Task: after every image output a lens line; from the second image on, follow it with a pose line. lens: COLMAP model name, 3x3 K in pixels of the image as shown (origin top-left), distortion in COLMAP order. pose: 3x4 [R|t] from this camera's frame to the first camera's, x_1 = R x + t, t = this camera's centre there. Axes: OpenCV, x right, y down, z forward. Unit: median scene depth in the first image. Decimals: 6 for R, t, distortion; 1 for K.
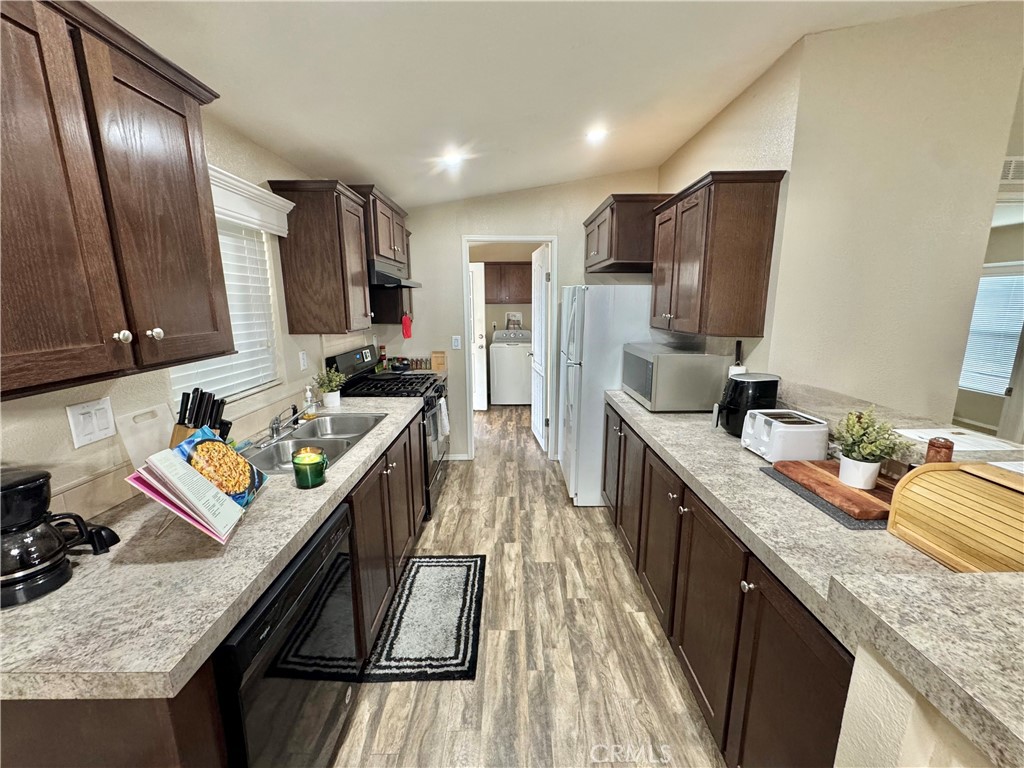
lens RADIAL K [[418.7, 0, 513.2], [0, 418.7, 387.6], [0, 0, 1]] dist [-0.001055, -0.000601]
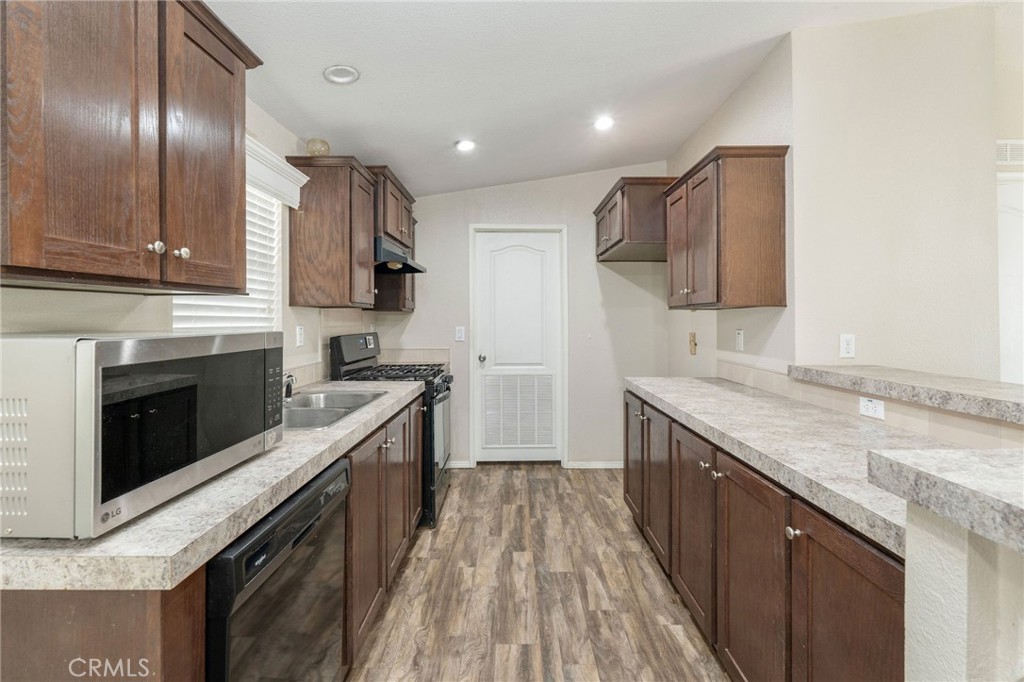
lens RADIAL K [[466.2, 0, 517.4], [0, 466.2, 311.1], [0, 0, 1]] dist [-0.003230, -0.002431]
pose [[0.999995, 0.003014, 0.000019, -0.017169], [-0.002946, 0.978481, -0.206317, 0.111316], [-0.000640, 0.206316, 0.978485, -0.038355]]
